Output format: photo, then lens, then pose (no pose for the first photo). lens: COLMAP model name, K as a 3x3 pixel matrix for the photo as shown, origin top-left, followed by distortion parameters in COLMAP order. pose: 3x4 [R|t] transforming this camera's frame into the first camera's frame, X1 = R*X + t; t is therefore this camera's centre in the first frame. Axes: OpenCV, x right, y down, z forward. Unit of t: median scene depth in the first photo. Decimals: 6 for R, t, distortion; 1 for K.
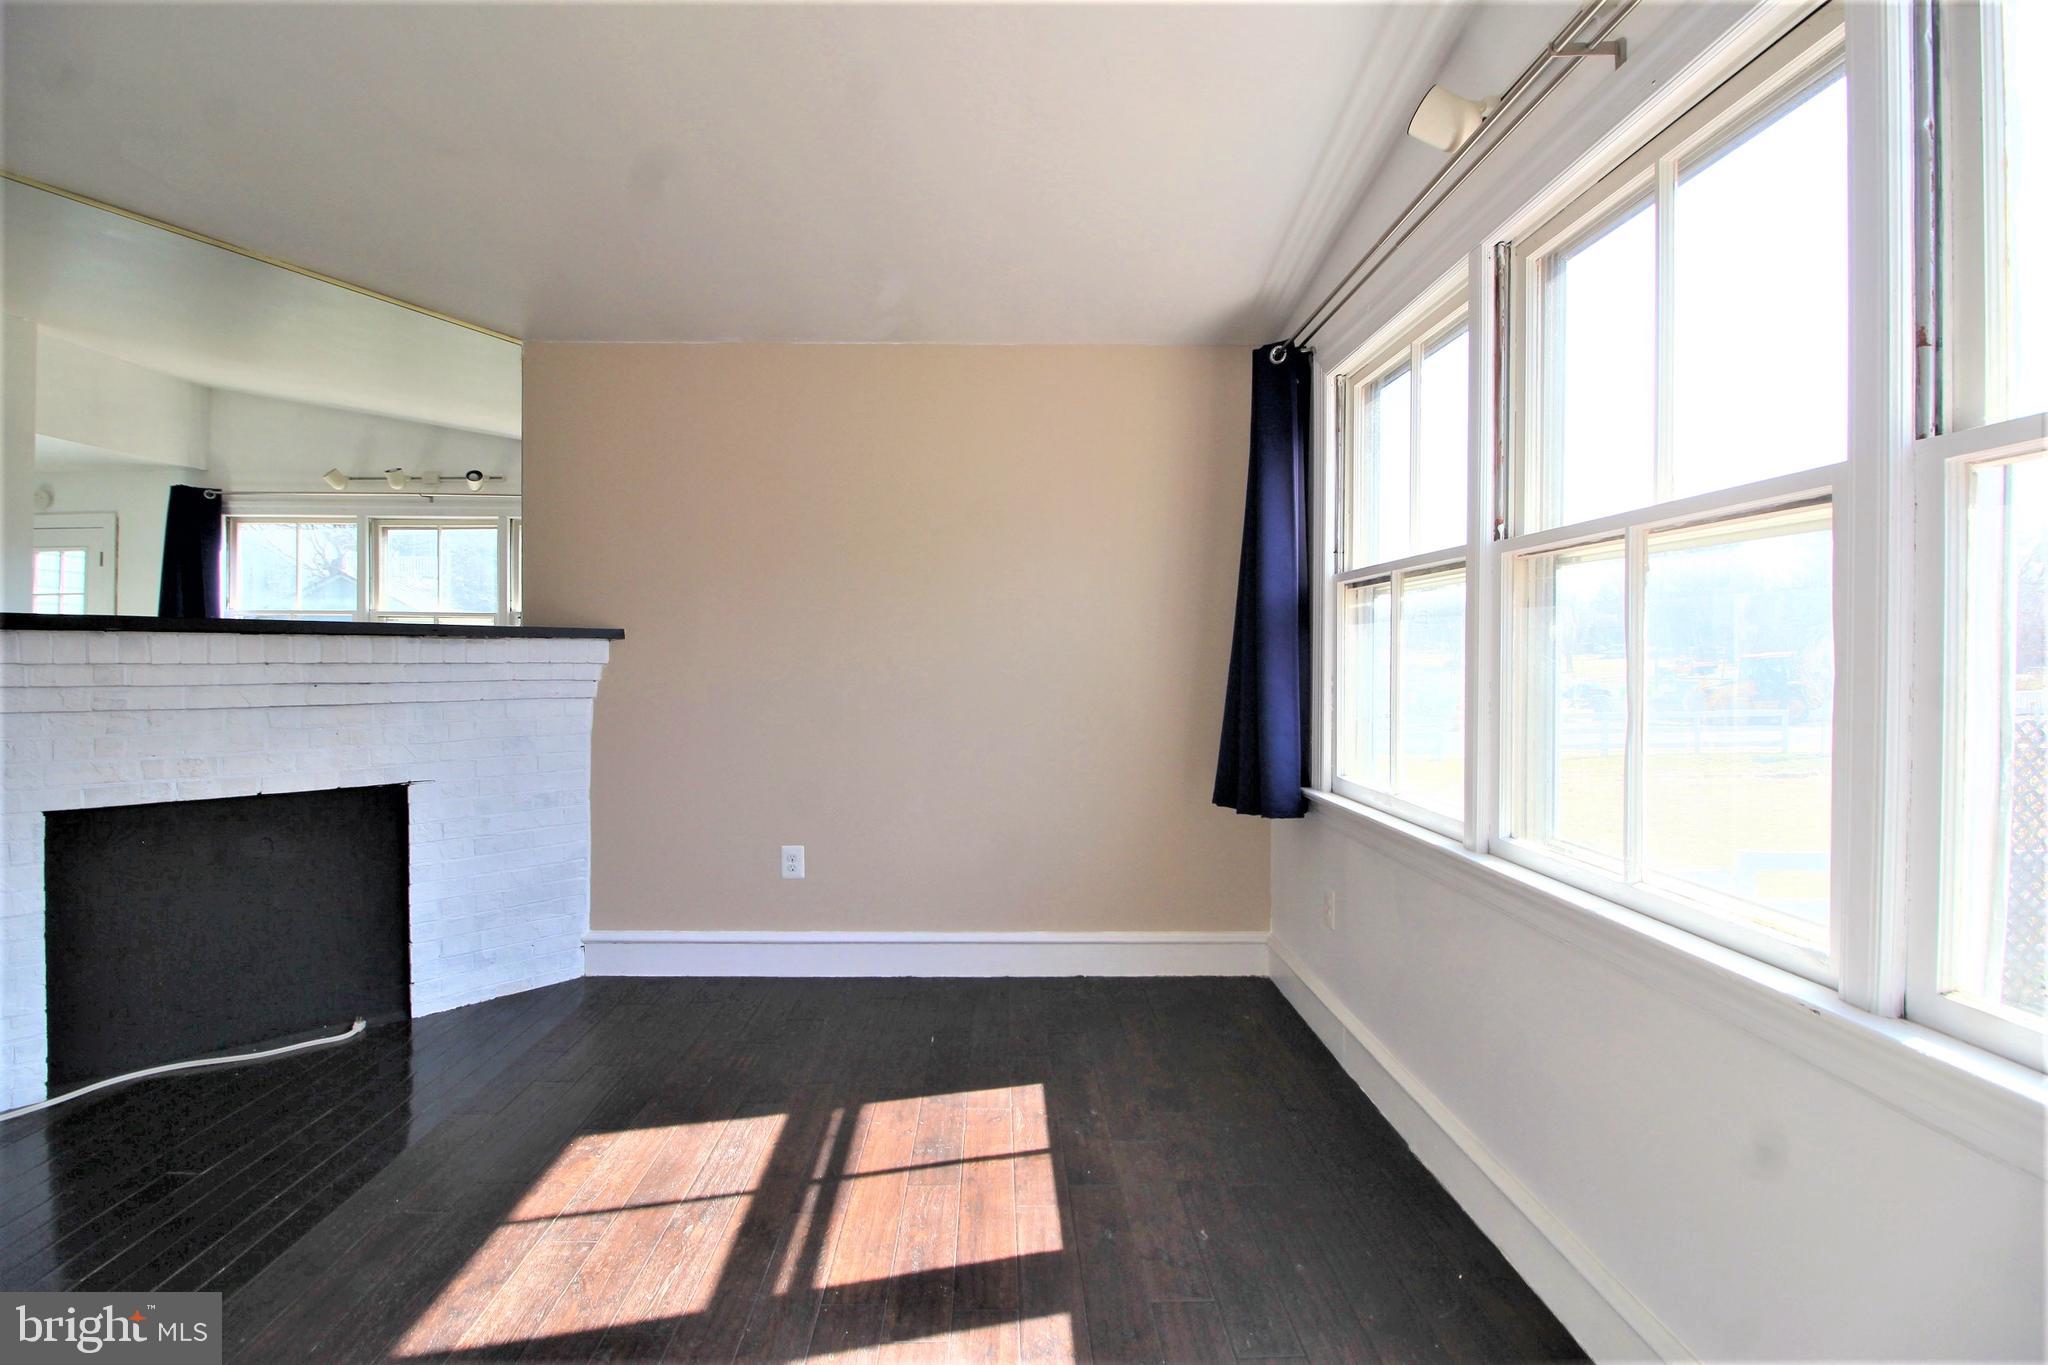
lens RADIAL K [[954.2, 0, 1013.7], [0, 954.2, 661.0], [0, 0, 1]] dist [-0.014298, -0.000701]
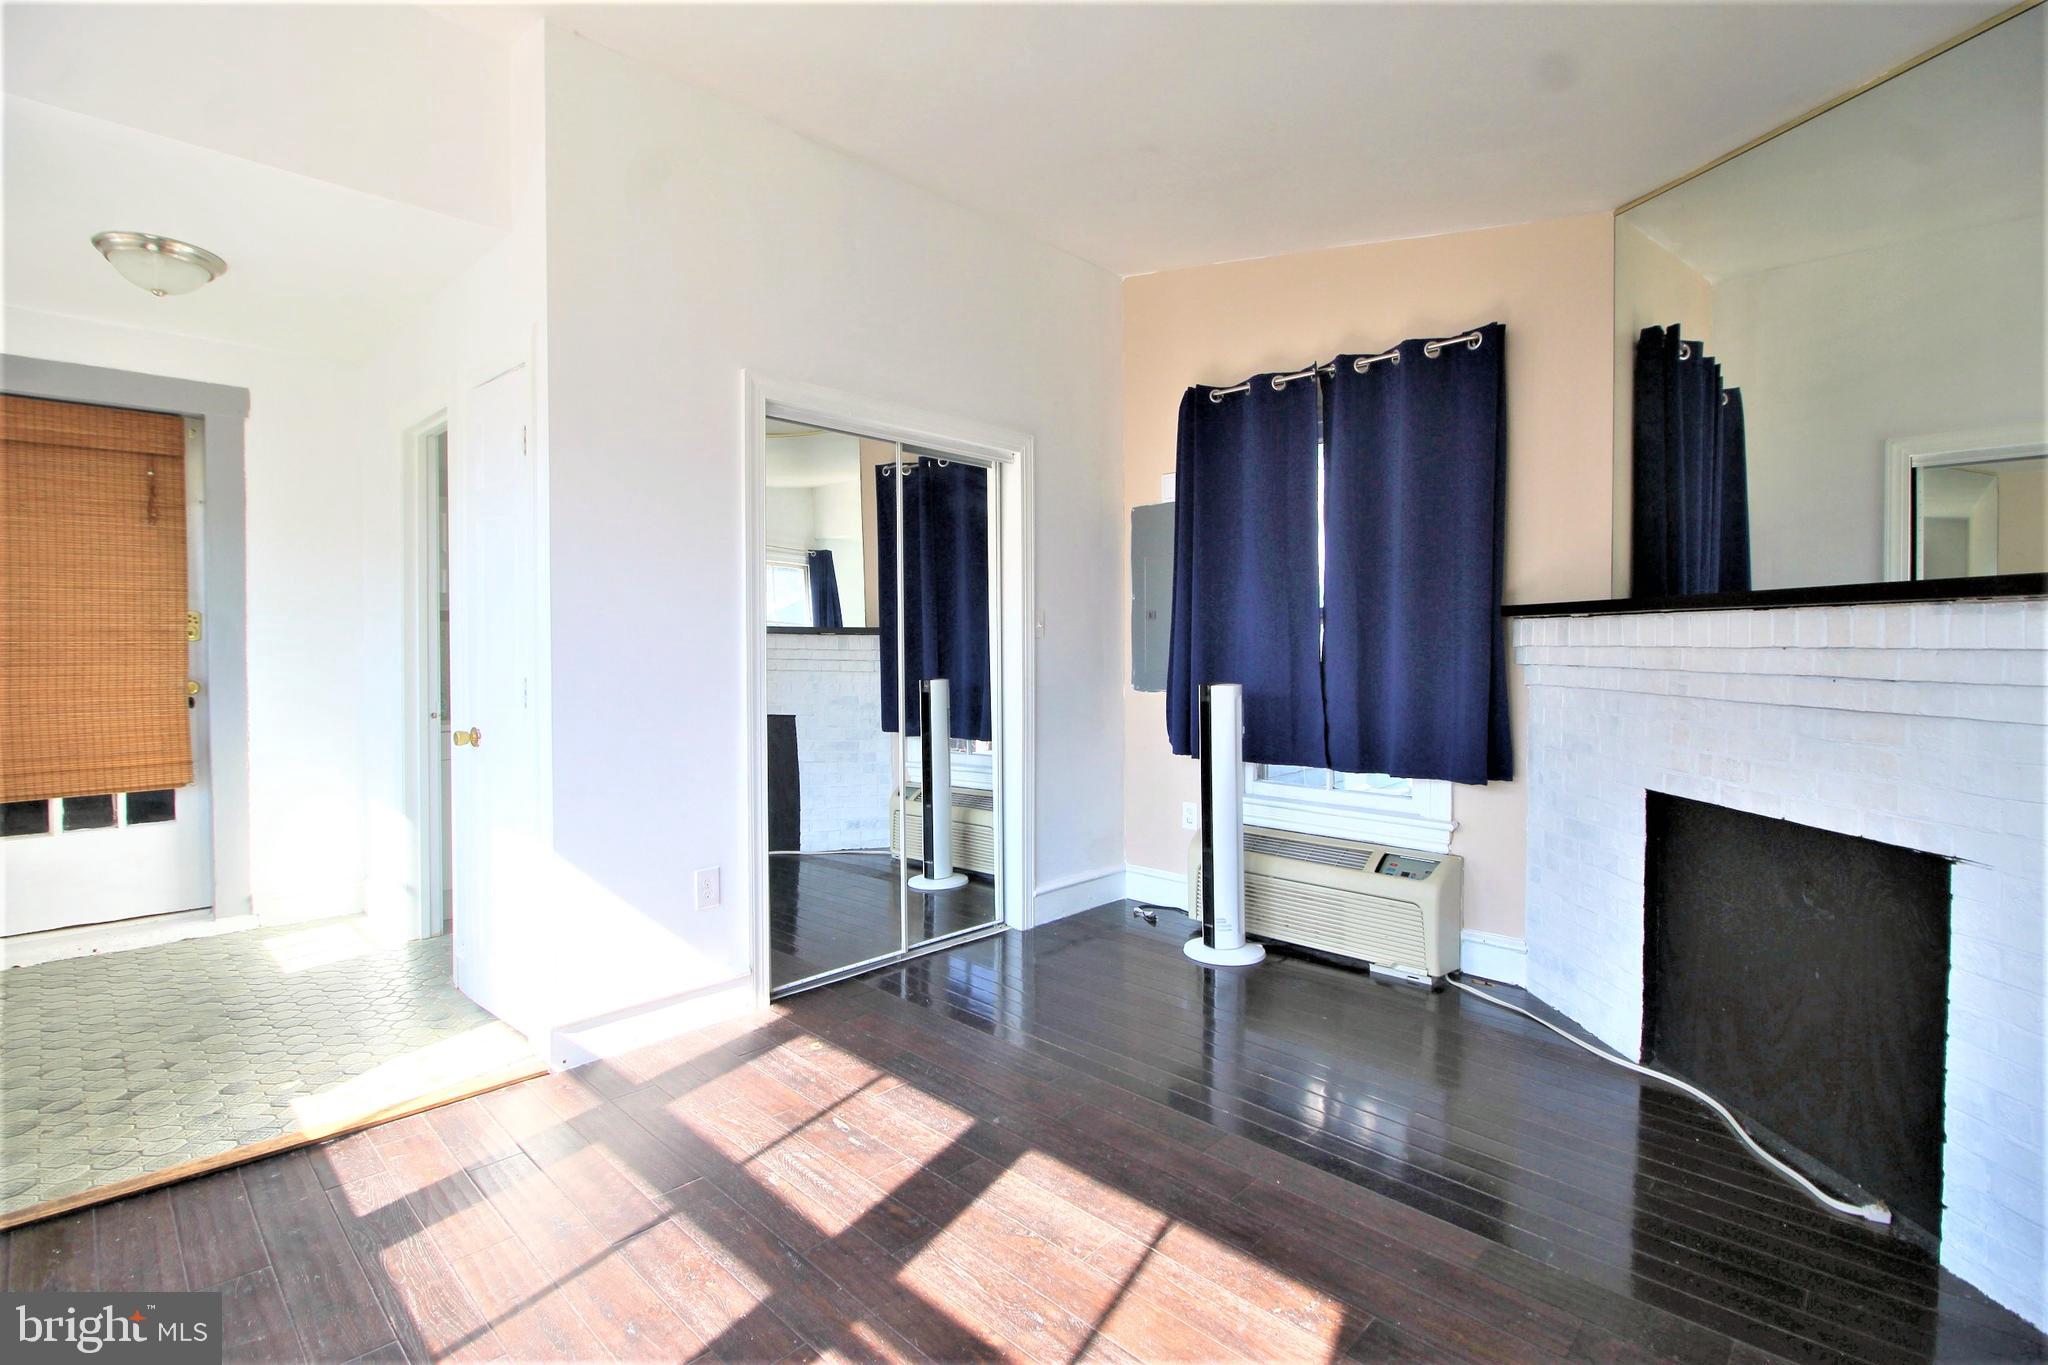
lens RADIAL K [[954.2, 0, 1013.7], [0, 954.2, 661.0], [0, 0, 1]] dist [-0.014298, -0.000701]
pose [[-0.719440, 0.011600, -0.694458, 0.200679], [0.000919, 0.999876, 0.015749, 0.000251], [0.694554, 0.010692, -0.719361, 1.258280]]
